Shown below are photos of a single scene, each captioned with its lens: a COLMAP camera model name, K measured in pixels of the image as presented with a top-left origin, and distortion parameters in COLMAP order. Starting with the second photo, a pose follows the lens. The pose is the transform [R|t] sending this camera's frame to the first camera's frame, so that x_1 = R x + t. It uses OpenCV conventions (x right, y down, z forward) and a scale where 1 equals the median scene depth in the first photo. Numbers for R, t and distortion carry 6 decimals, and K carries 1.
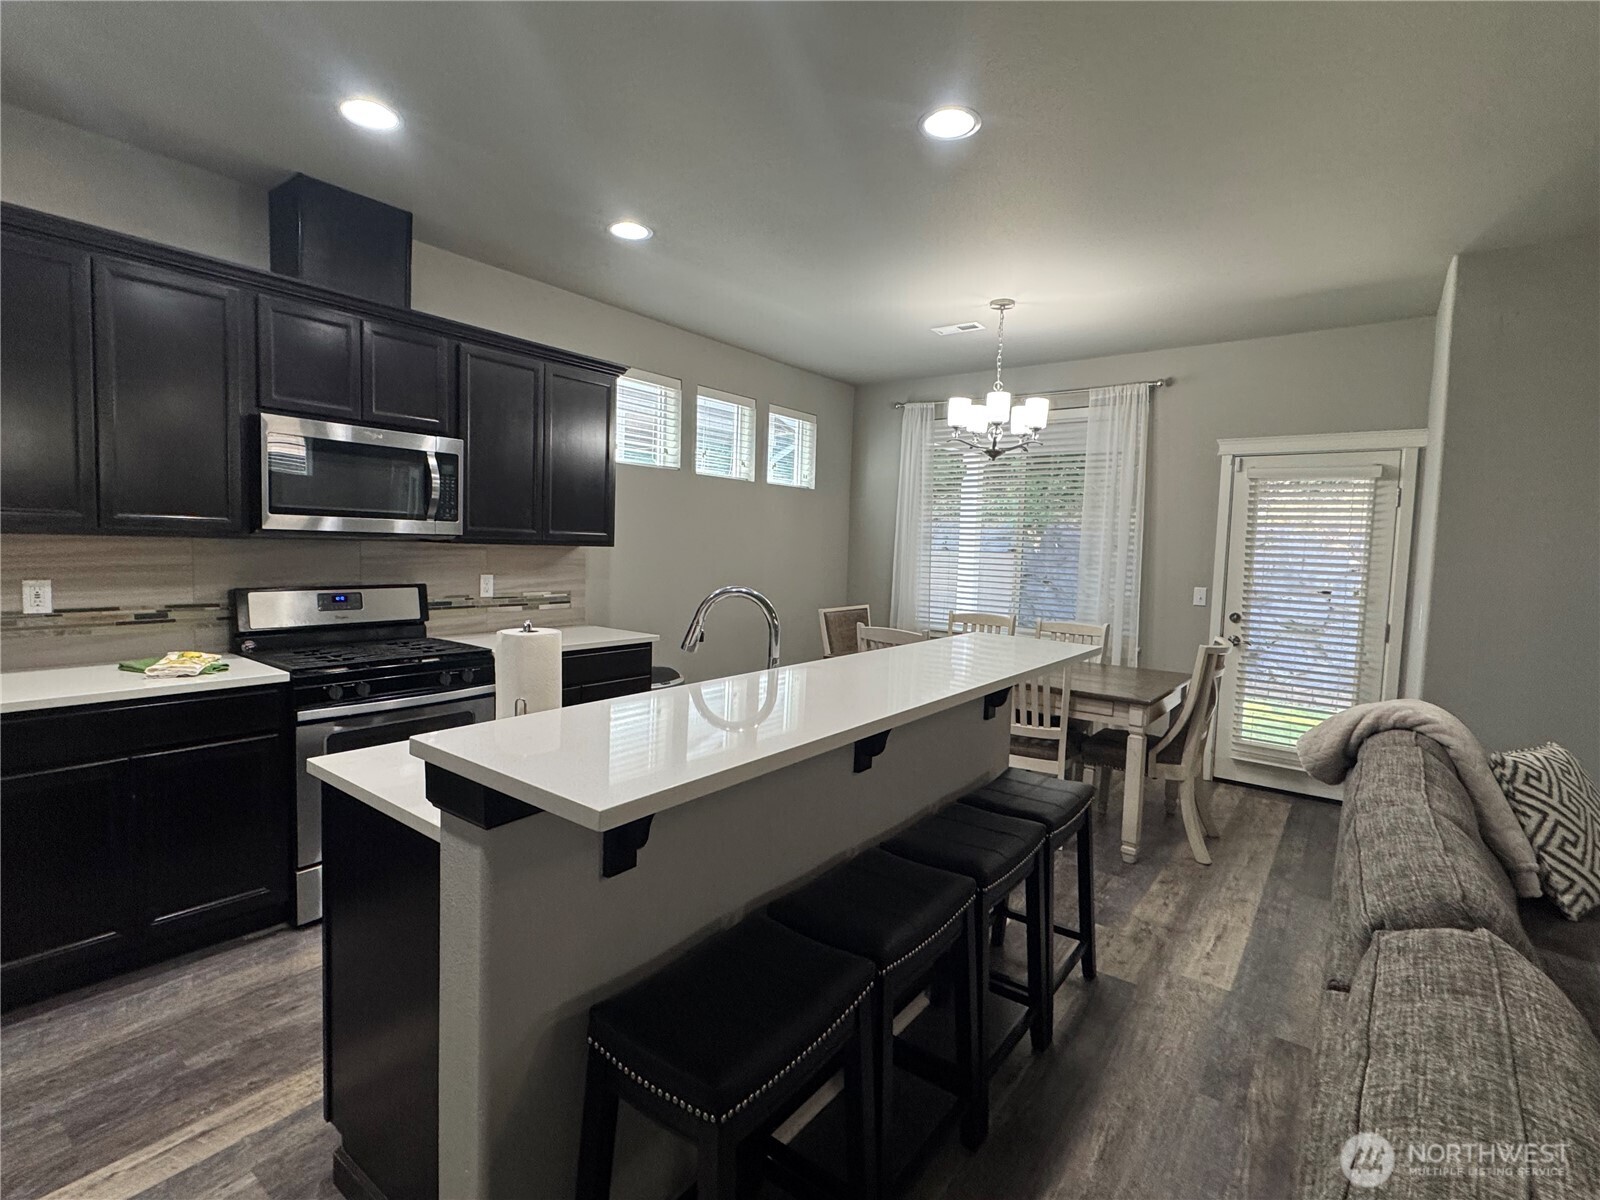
lens RADIAL K [[762.4, 0, 800.0], [0, 762.4, 600.0], [0, 0, 1]] dist [-0.001094, 0.000784]
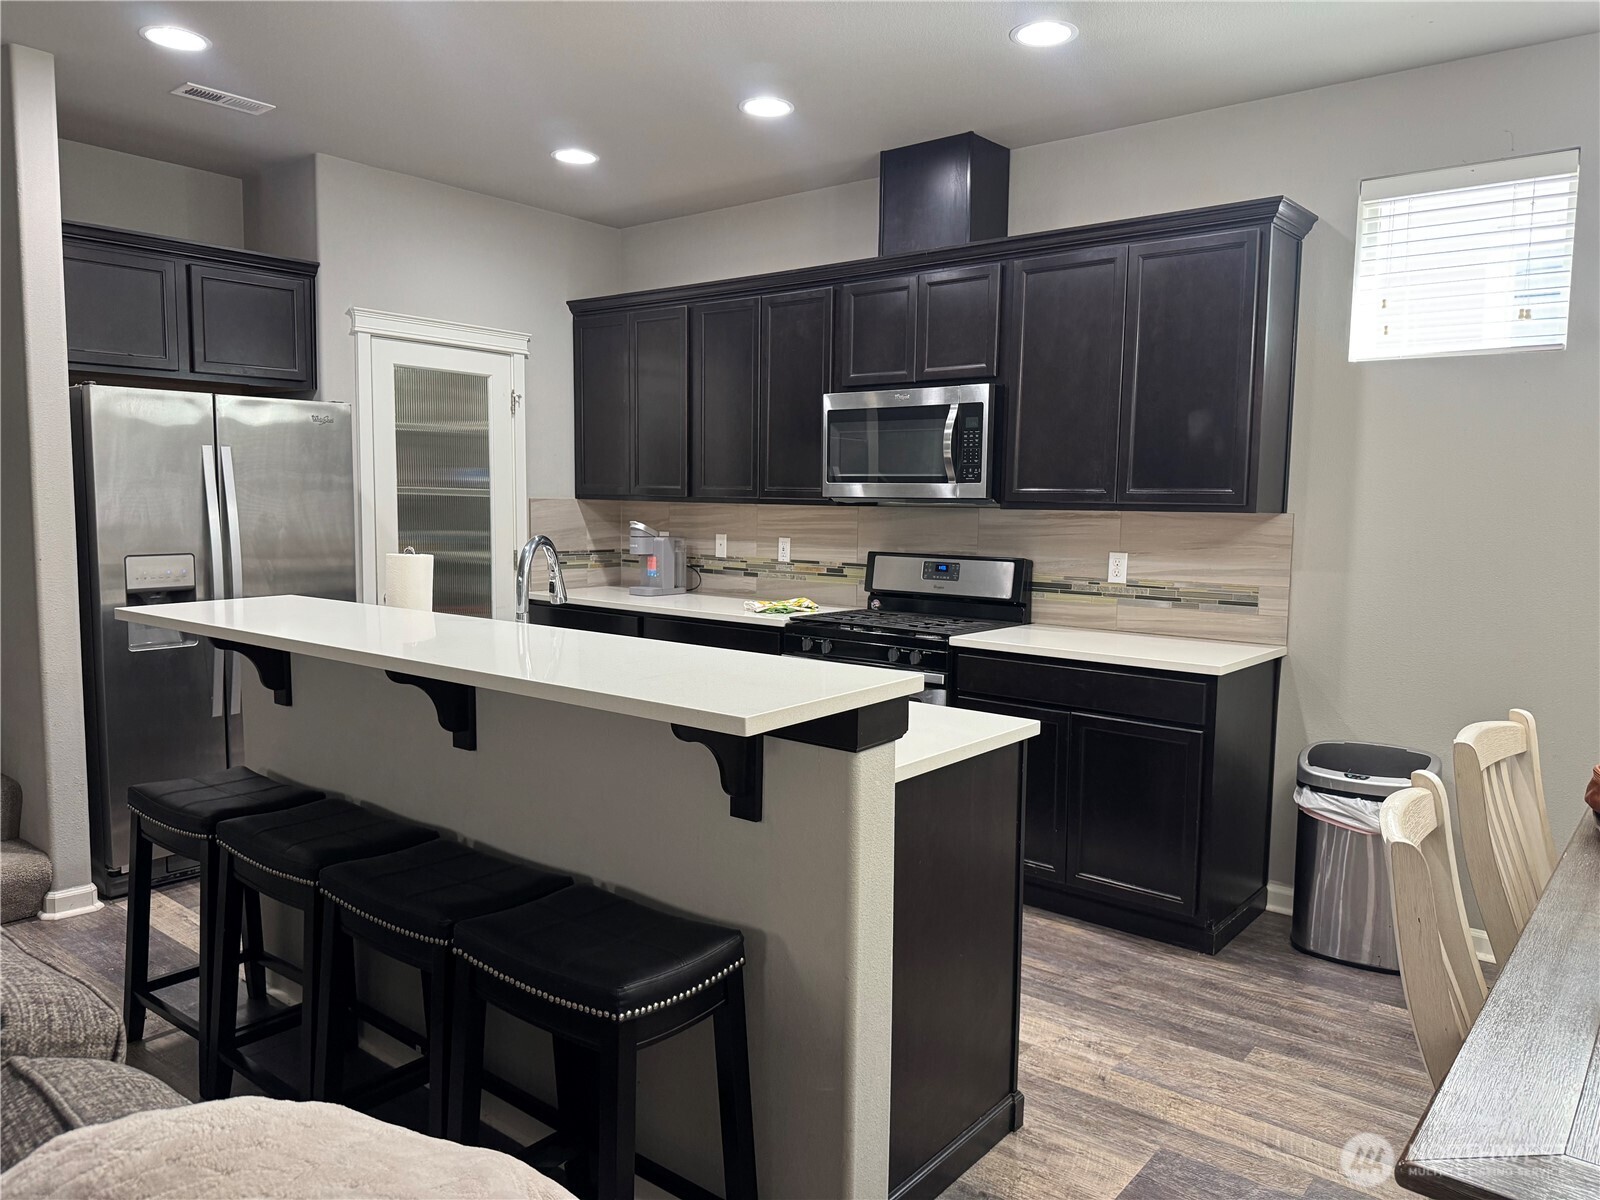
lens RADIAL K [[1127.8, 0, 800.0], [0, 1127.8, 600.0], [0, 0, 1]] dist [0.068143, -0.002075]
pose [[-0.037931, 0.058246, -0.997581, 0.842963], [-0.088287, 0.994201, 0.061406, -0.033725], [0.995373, 0.090403, -0.032569, 0.888682]]
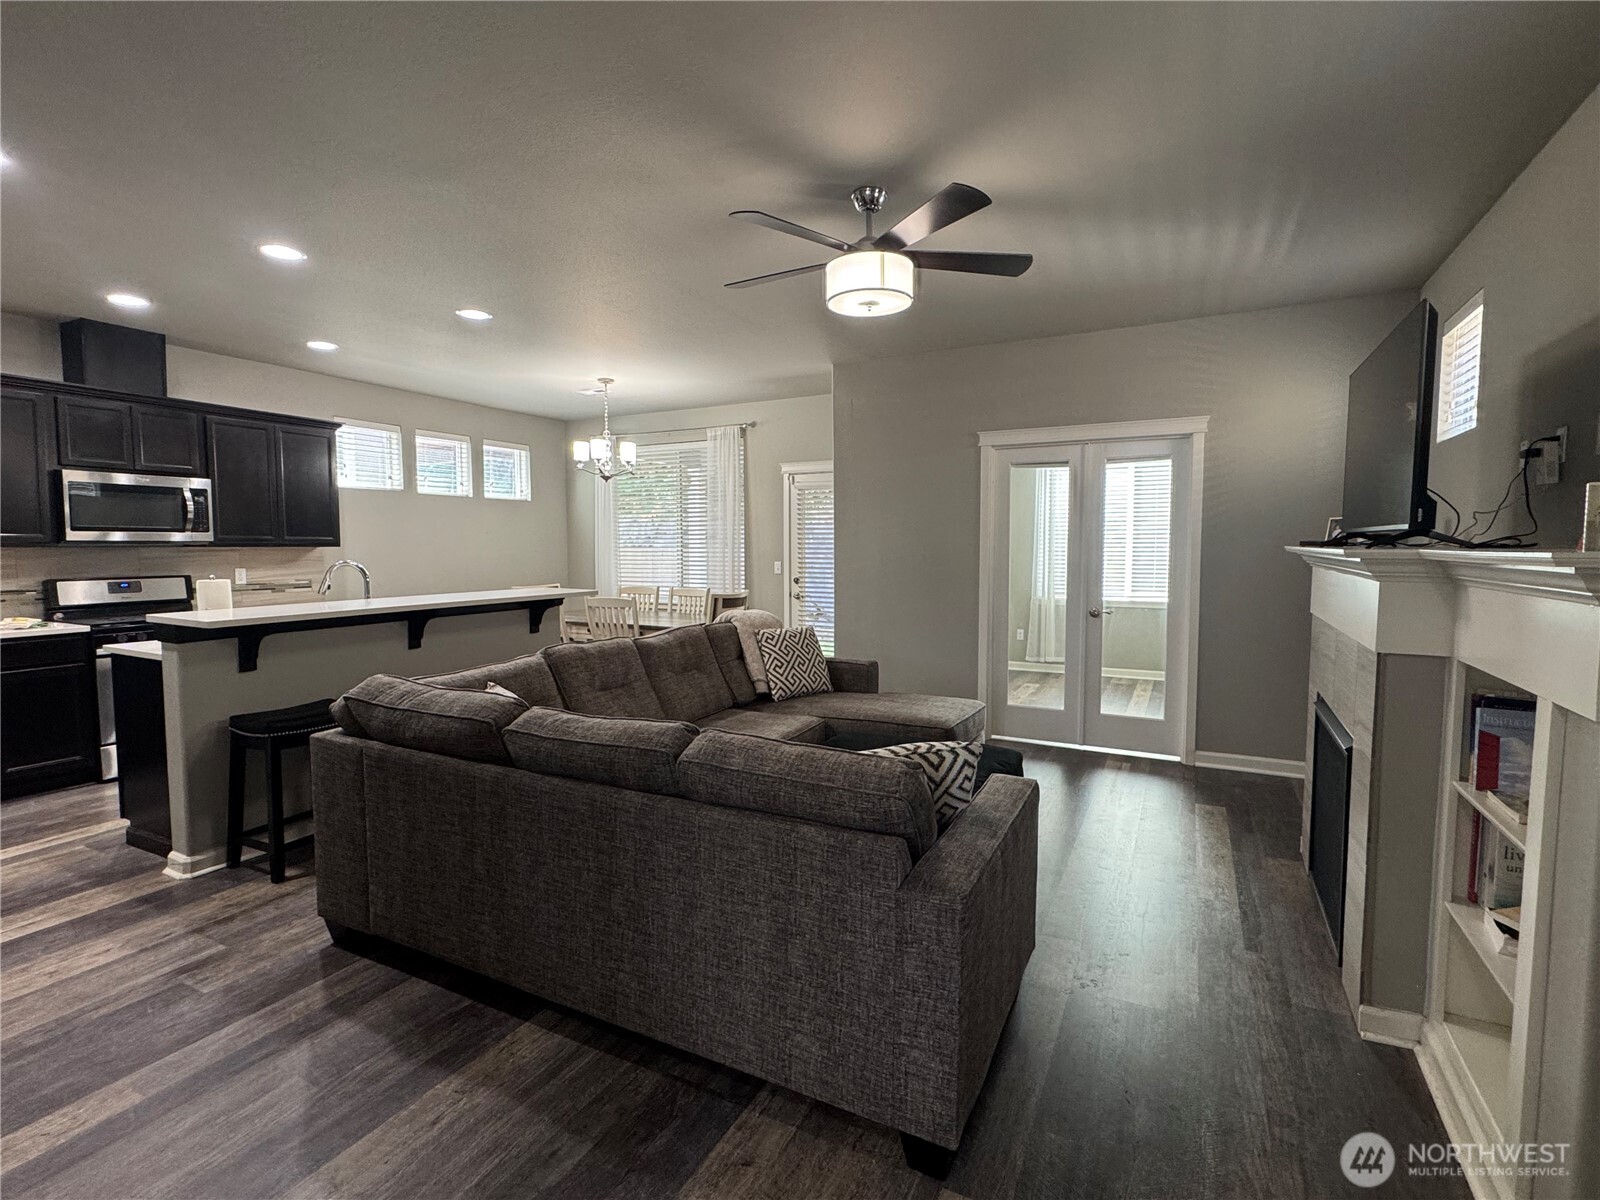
lens RADIAL K [[762.4, 0, 800.0], [0, 762.4, 600.0], [0, 0, 1]] dist [-0.001094, 0.000784]
pose [[0.984961, -0.044944, 0.166831, 0.480318], [0.045023, 0.998980, 0.003311, 0.085016], [-0.166810, 0.004250, 0.985980, -0.742451]]
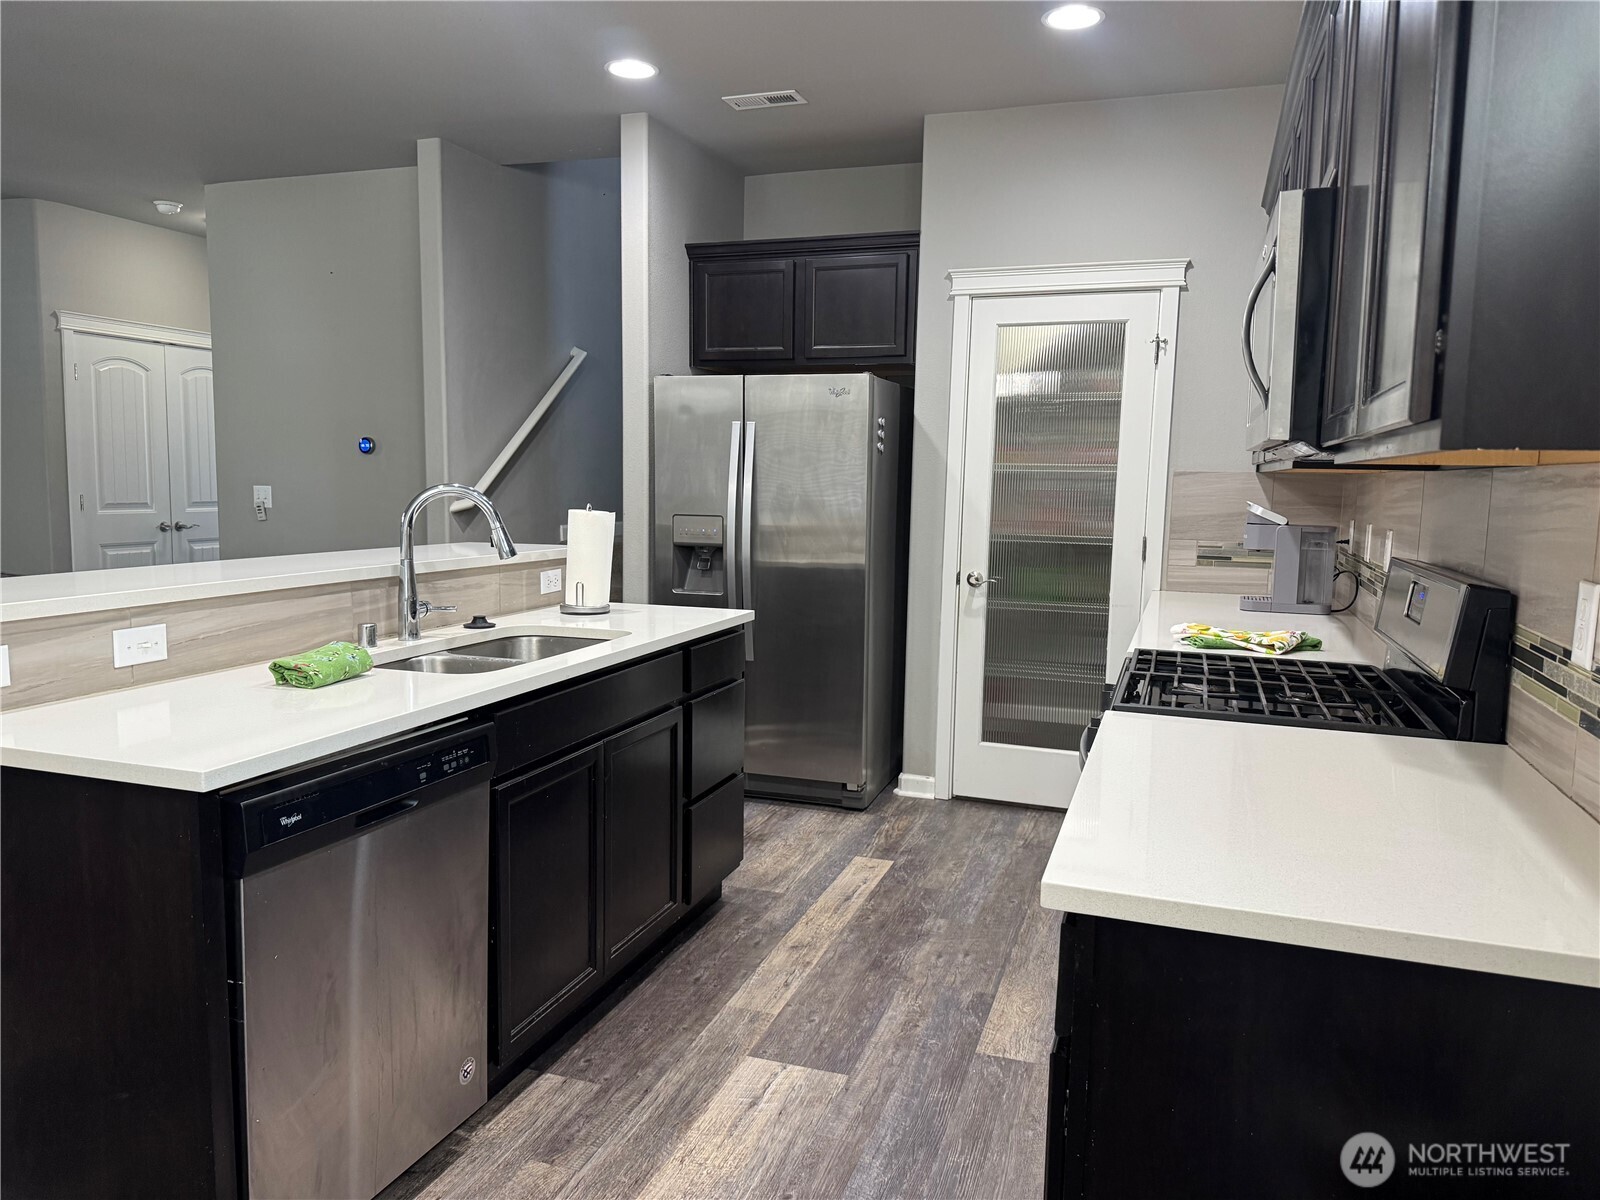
lens RADIAL K [[1127.8, 0, 800.0], [0, 1127.8, 600.0], [0, 0, 1]] dist [0.068143, -0.002075]
pose [[-0.950540, -0.016290, -0.310175, -0.035956], [-0.071736, 0.983138, 0.168205, -0.091144], [0.302204, 0.182137, -0.935681, 1.568350]]
